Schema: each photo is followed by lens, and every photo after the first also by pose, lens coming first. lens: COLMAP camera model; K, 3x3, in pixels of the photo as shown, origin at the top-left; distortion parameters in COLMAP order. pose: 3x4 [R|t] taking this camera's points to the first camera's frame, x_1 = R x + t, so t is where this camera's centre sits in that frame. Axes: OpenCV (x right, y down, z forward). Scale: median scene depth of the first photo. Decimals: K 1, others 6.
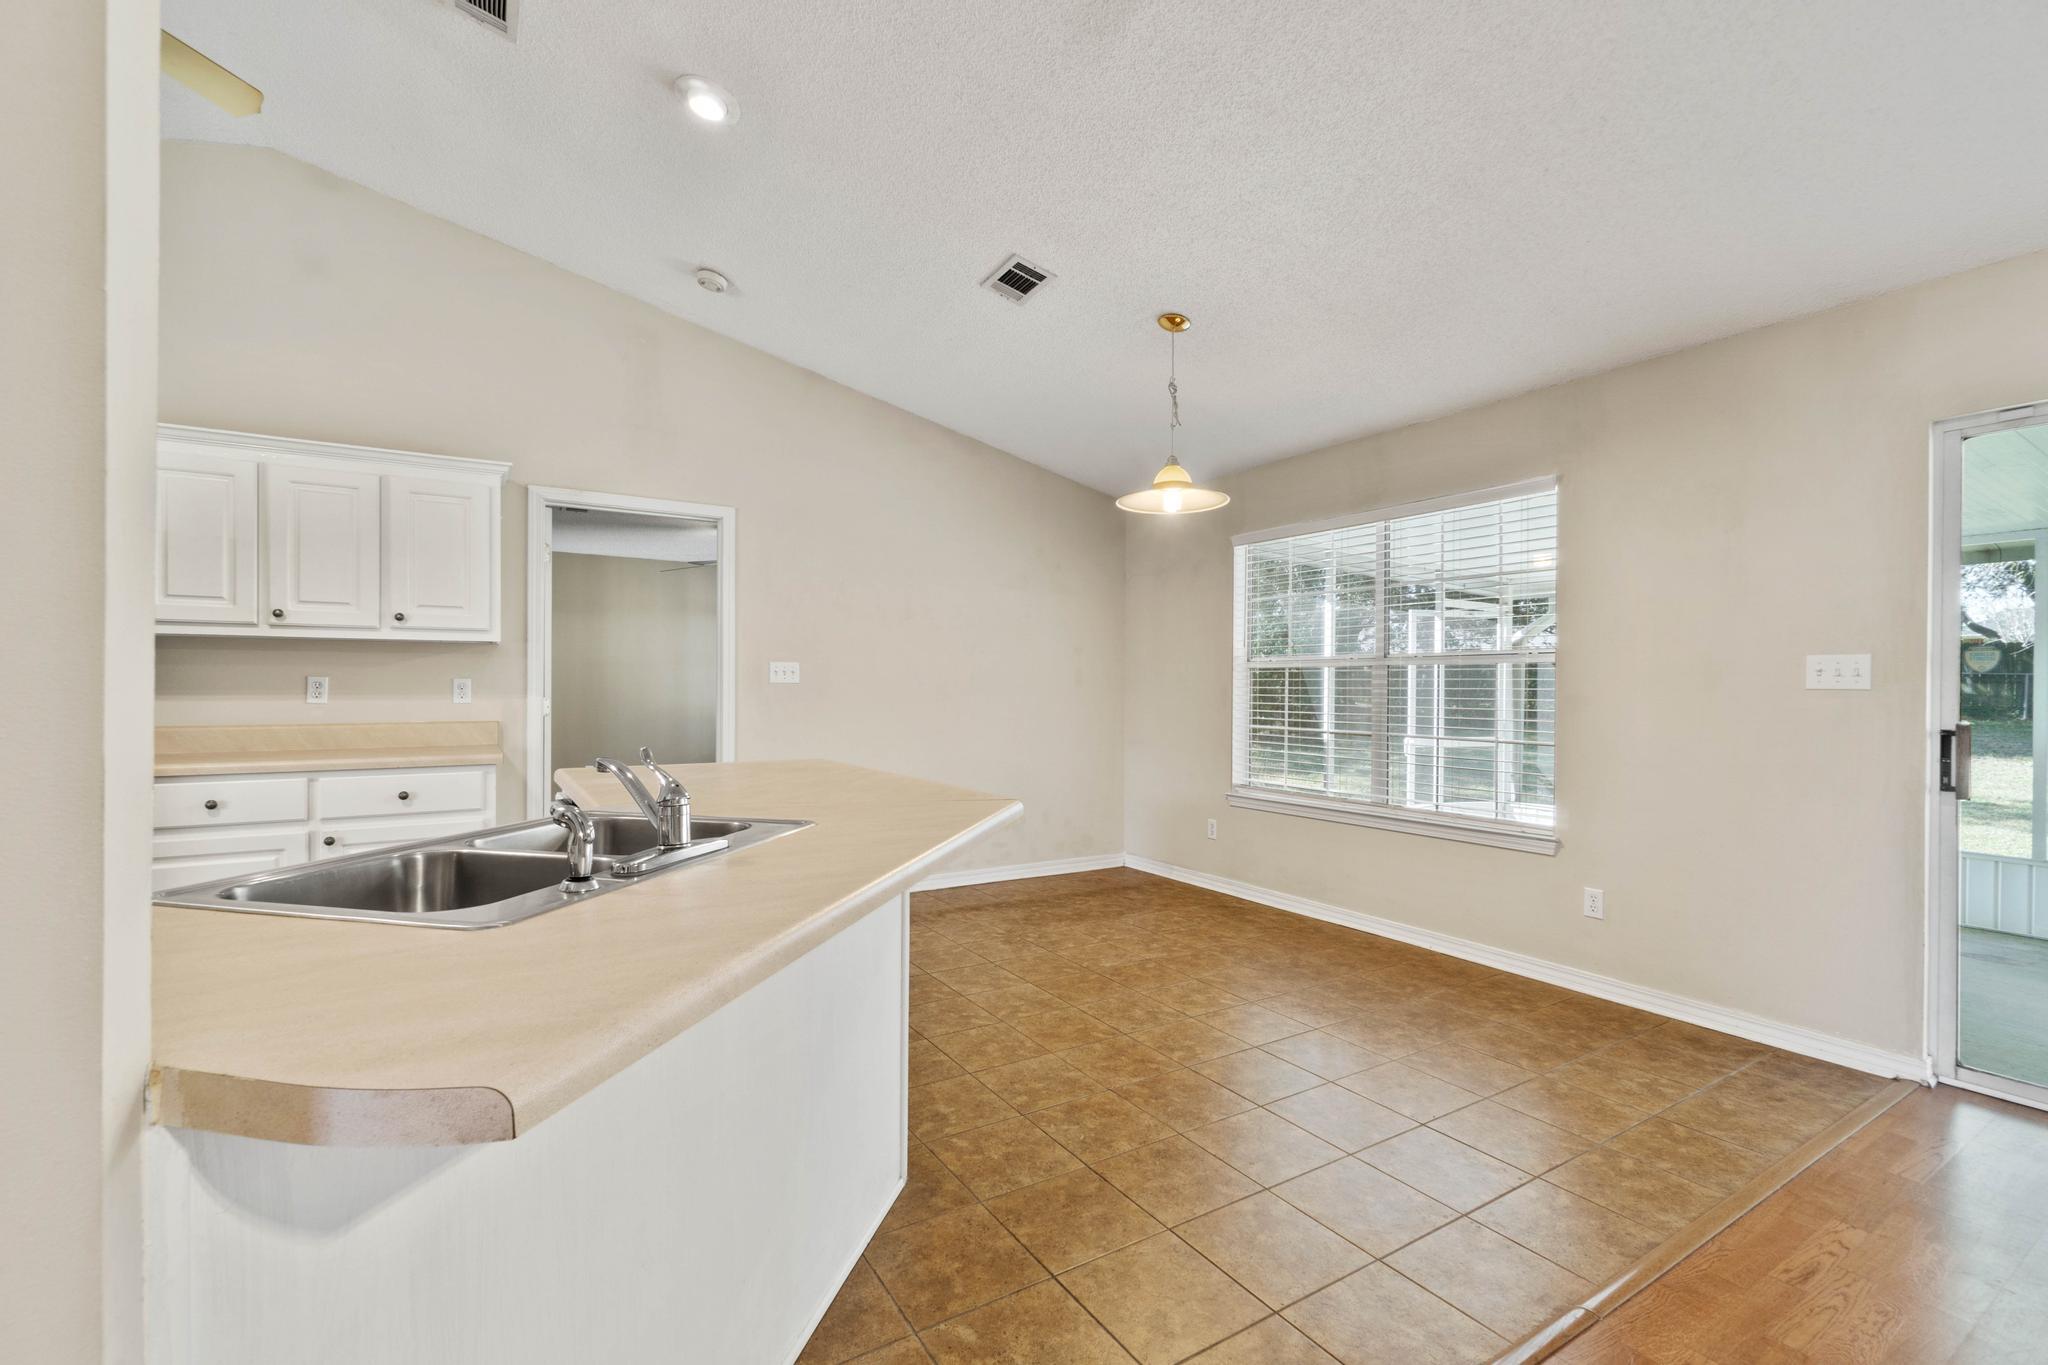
lens RADIAL K [[883.6, 0, 1010.6], [0, 883.6, 690.5], [0, 0, 1]] dist [0.002191, 0.000146]
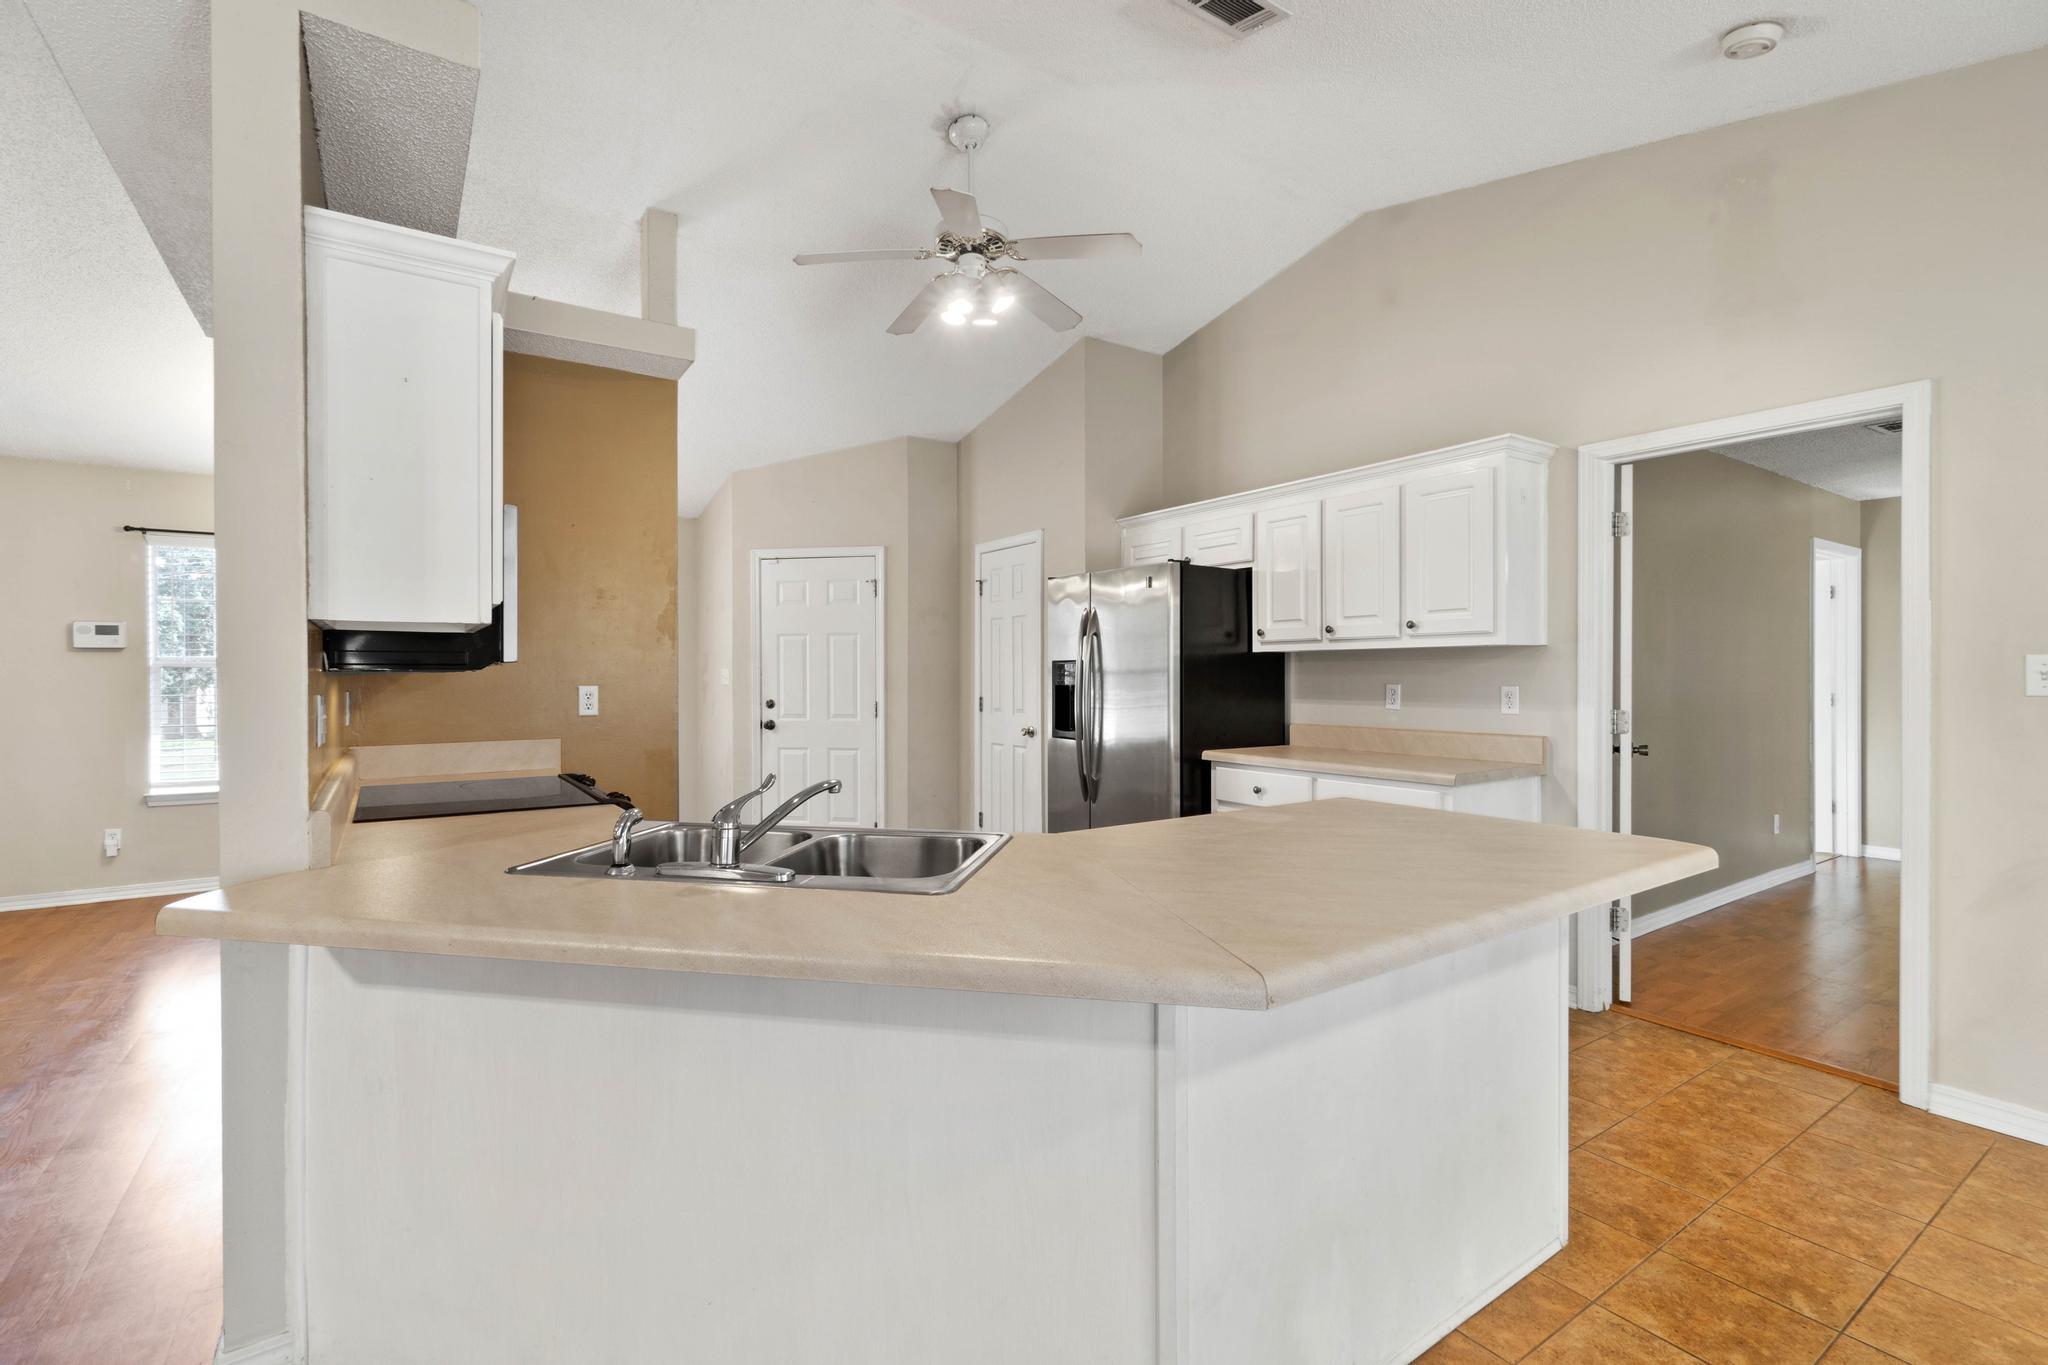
lens RADIAL K [[911.5, 0, 1017.5], [0, 911.5, 677.2], [0, 0, 1]] dist [0.000035, -0.000275]
pose [[0.040576, -0.001457, -0.999175, 0.295125], [-0.002503, 0.999996, -0.001560, -0.021359], [0.999173, 0.002564, 0.040572, 0.503533]]
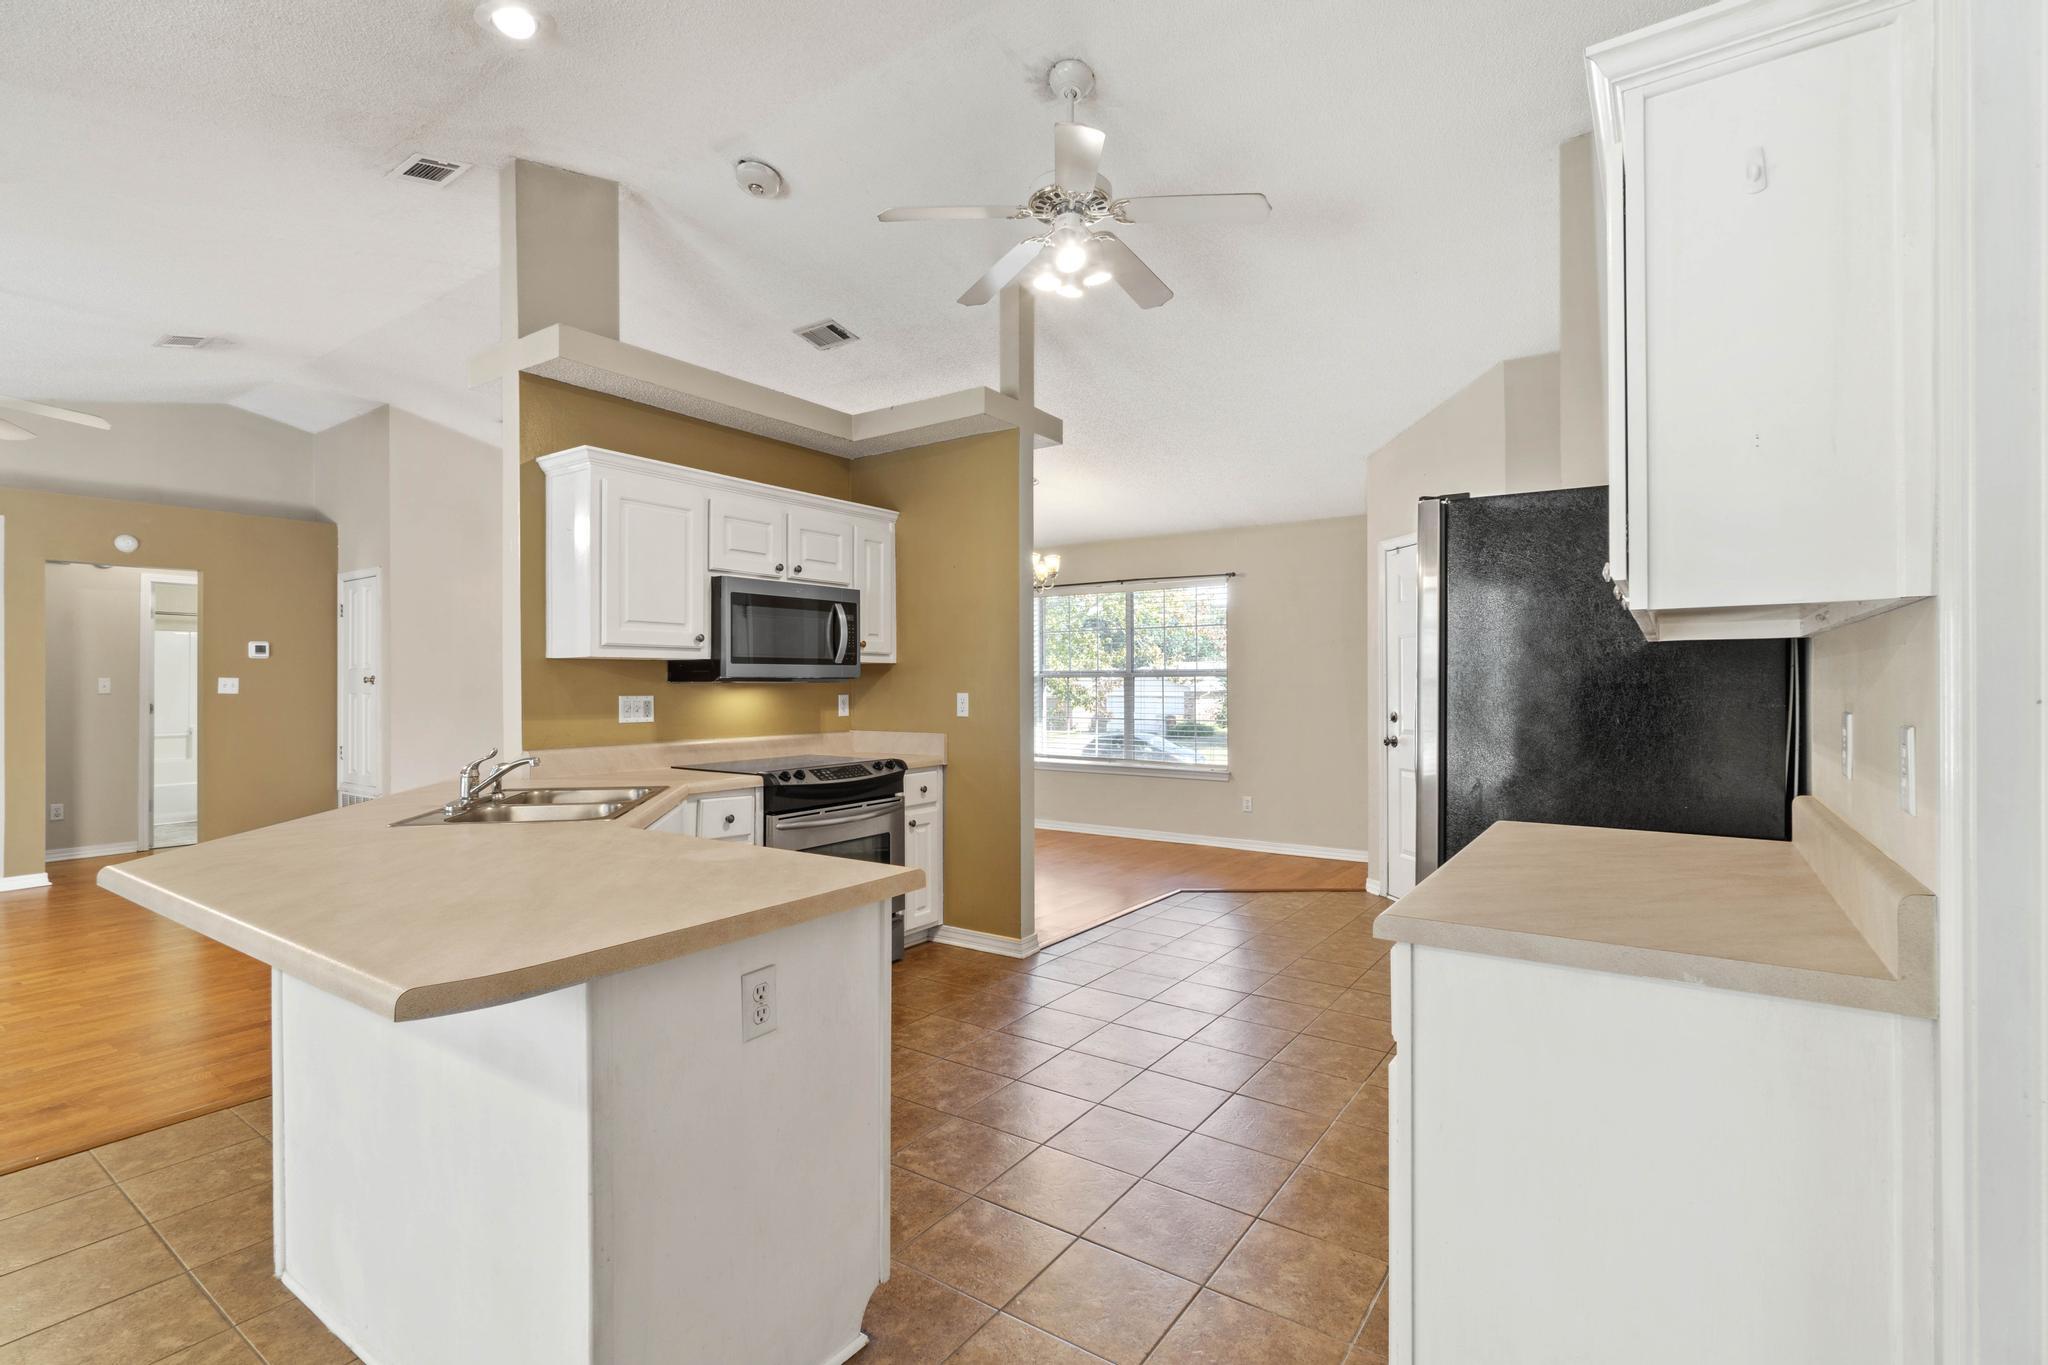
lens RADIAL K [[940.3, 0, 1012.0], [0, 940.3, 677.5], [0, 0, 1]] dist [-0.005241, -0.000520]
pose [[-0.919356, -0.005393, -0.393390, -0.252610], [-0.004864, 0.999985, -0.002343, -0.030774], [0.393397, -0.000240, -0.919369, 1.258021]]
